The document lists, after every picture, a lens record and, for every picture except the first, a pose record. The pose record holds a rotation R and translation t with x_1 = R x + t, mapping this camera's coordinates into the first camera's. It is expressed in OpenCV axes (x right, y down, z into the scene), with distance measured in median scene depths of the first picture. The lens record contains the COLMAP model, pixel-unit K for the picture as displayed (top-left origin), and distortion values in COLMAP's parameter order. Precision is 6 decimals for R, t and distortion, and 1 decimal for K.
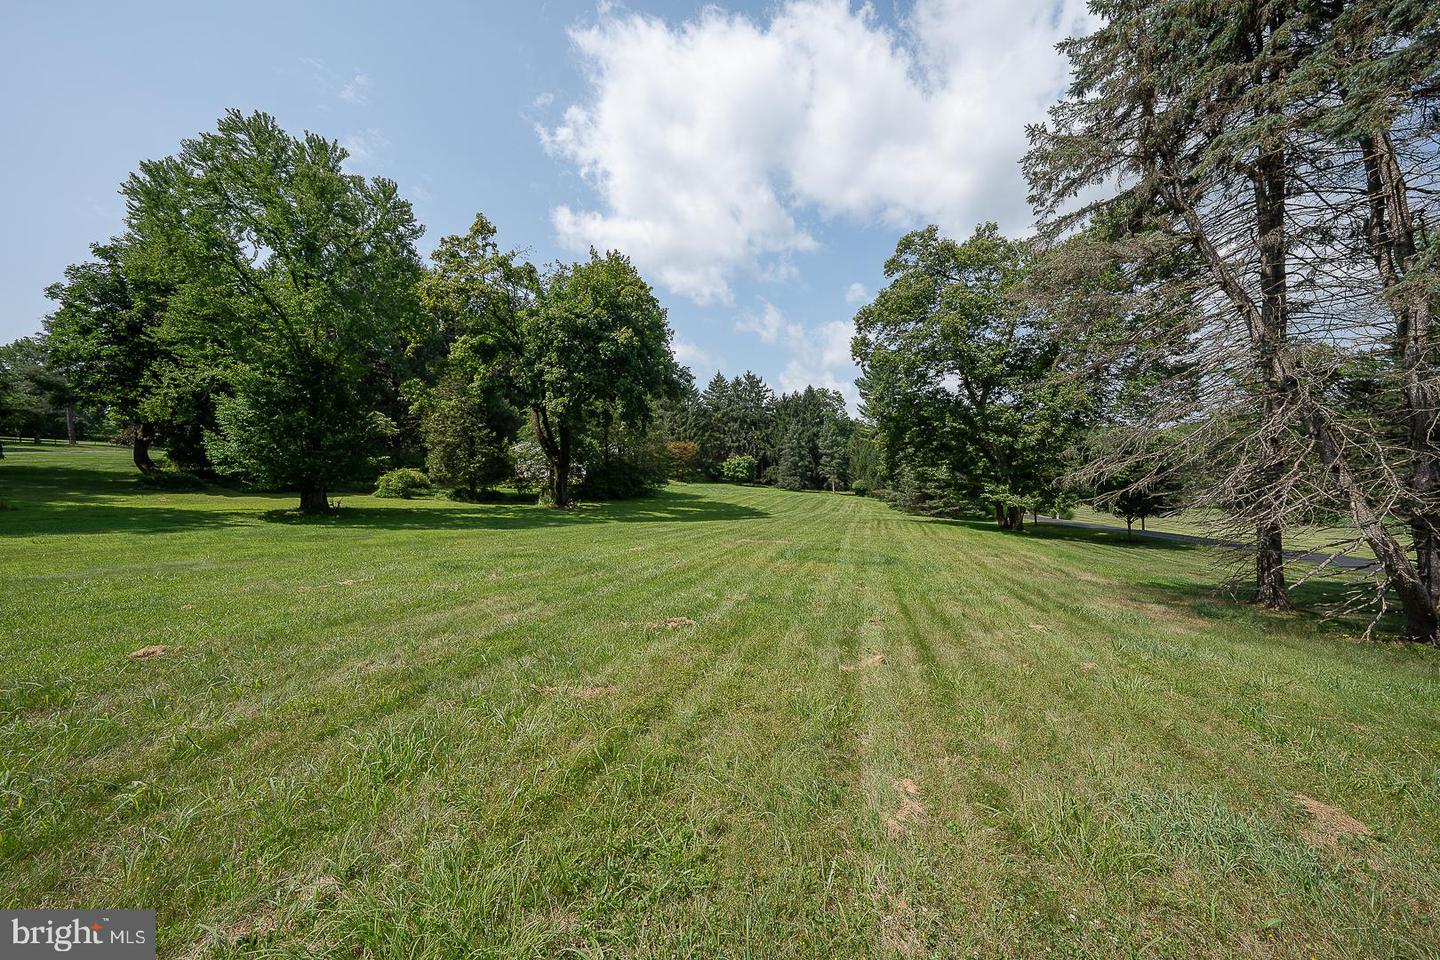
lens RADIAL K [[488.2, 0, 727.0], [0, 488.2, 477.4], [0, 0, 1]] dist [-0.025127, 0.004316]
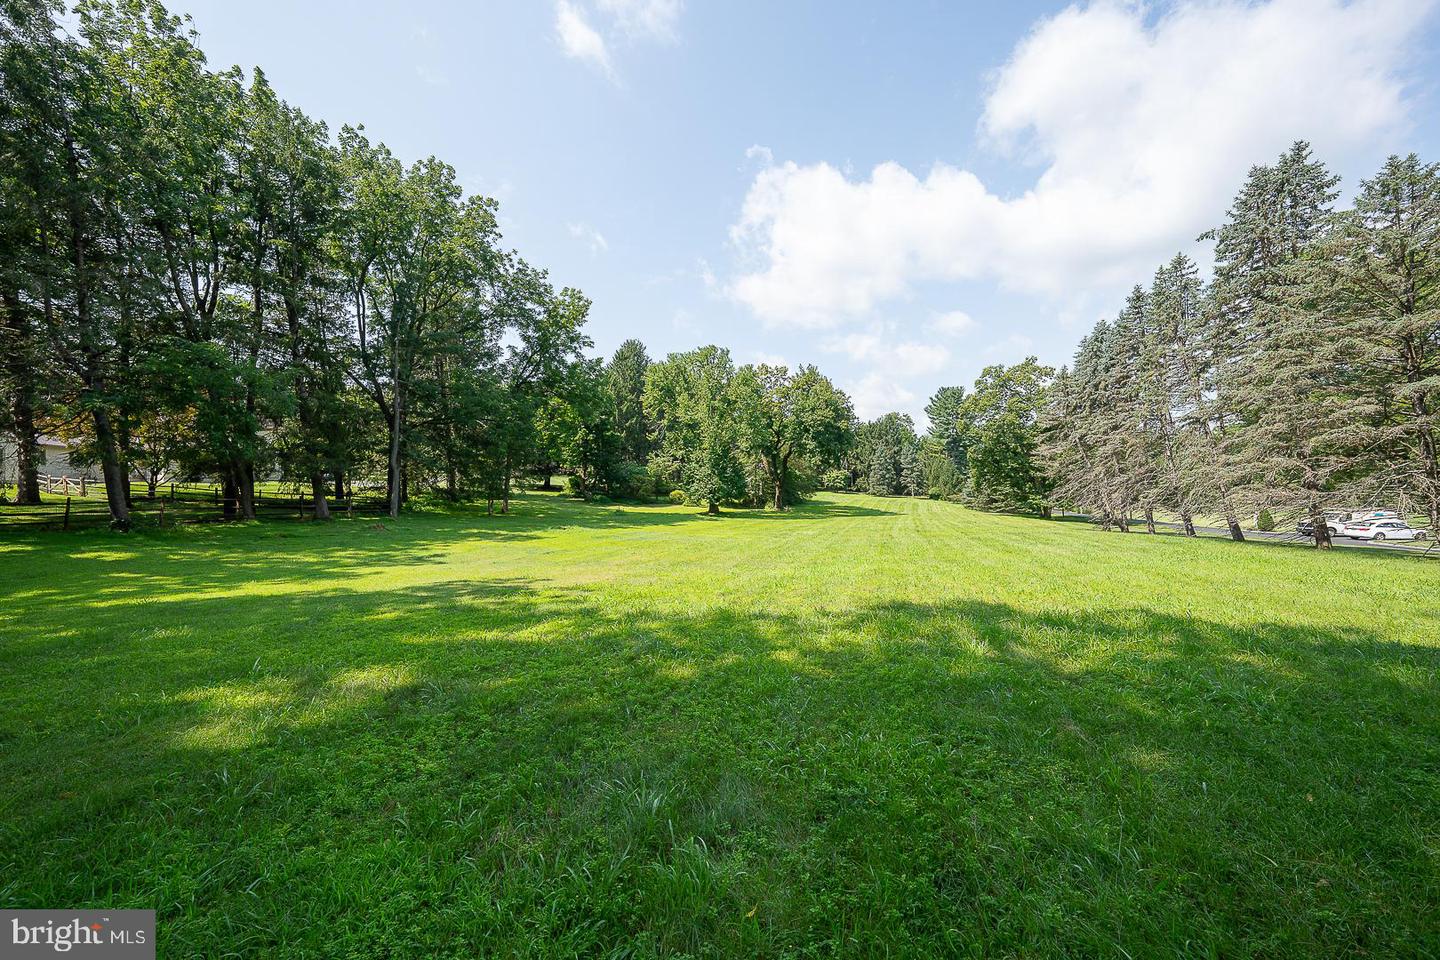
lens RADIAL K [[488.2, 0, 728.1], [0, 488.2, 477.8], [0, 0, 1]] dist [-0.025127, 0.004316]
pose [[0.996789, -0.019172, -0.077746, -0.163122], [0.018678, 0.999801, -0.007067, -0.019811], [0.077866, 0.005592, 0.996948, -0.320873]]
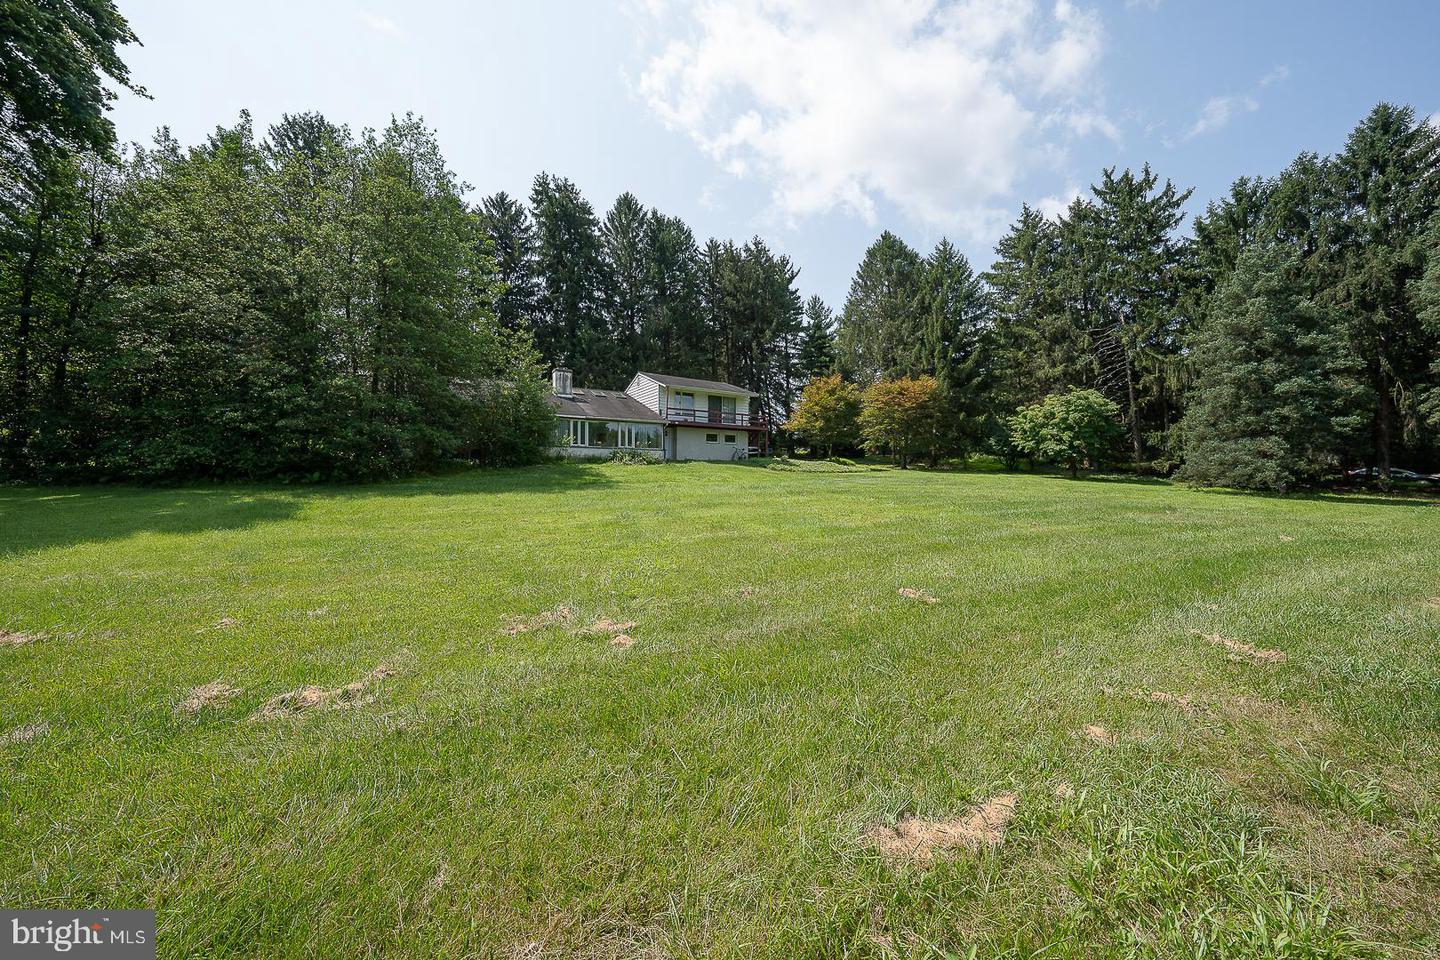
lens RADIAL K [[488.2, 0, 726.4], [0, 488.2, 479.9], [0, 0, 1]] dist [-0.025127, 0.004316]
pose [[0.665956, 0.001931, -0.745989, 0.128146], [-0.006835, 0.999970, -0.003513, 0.021747], [0.745960, 0.007438, 0.665949, 0.571014]]
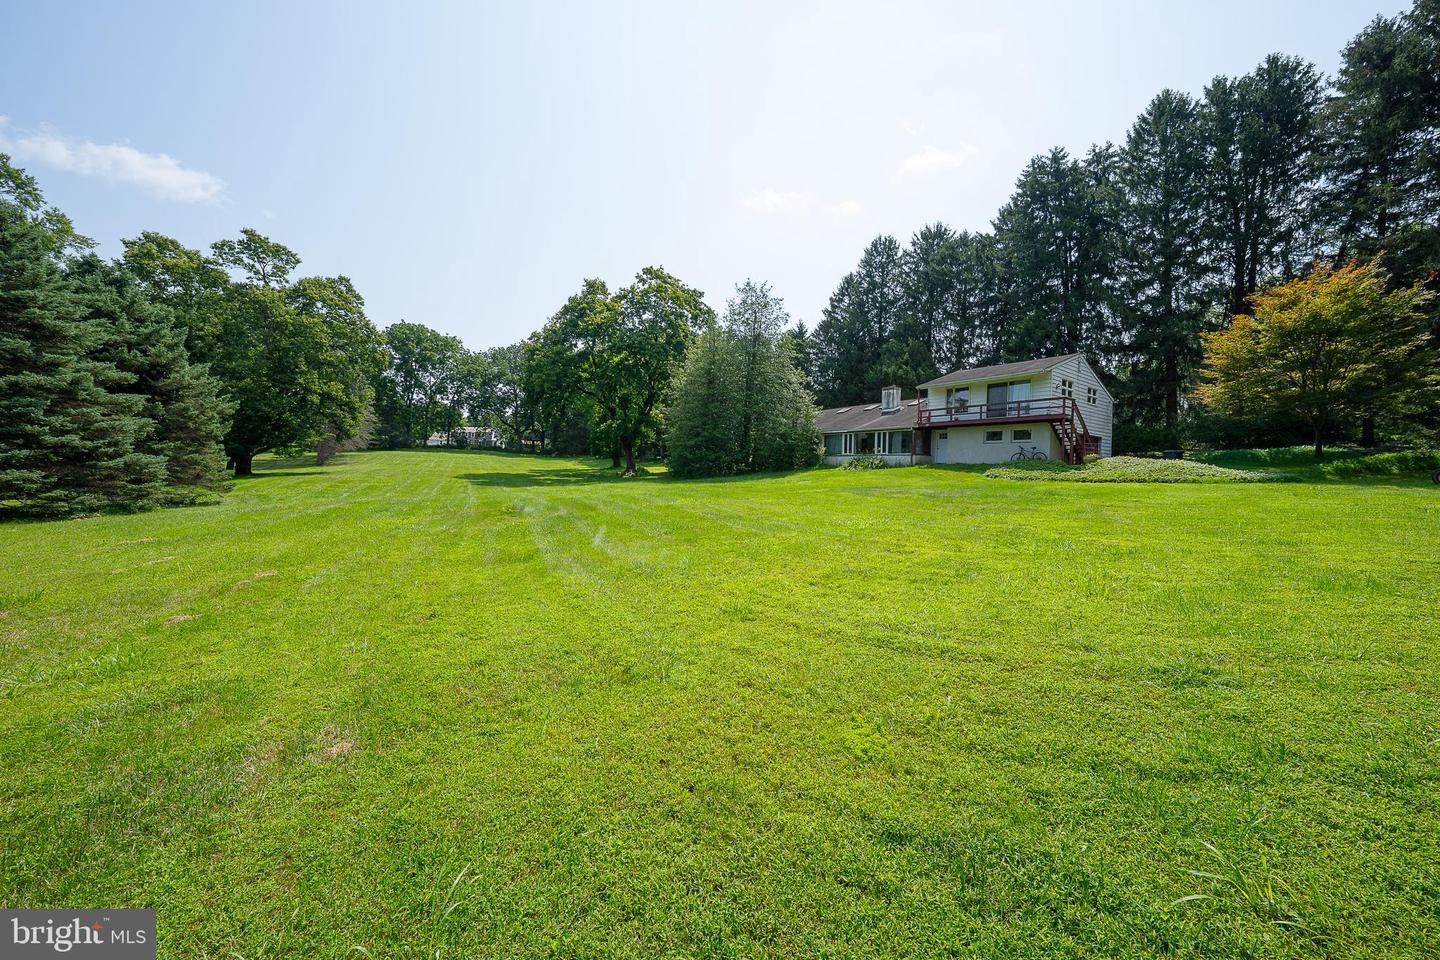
lens RADIAL K [[488.2, 0, 721.4], [0, 488.2, 477.7], [0, 0, 1]] dist [-0.025127, 0.004316]
pose [[-0.727088, -0.012987, -0.686421, 0.167547], [-0.033986, 0.999276, 0.017094, 0.015222], [0.685702, 0.035757, -0.727004, 0.889591]]
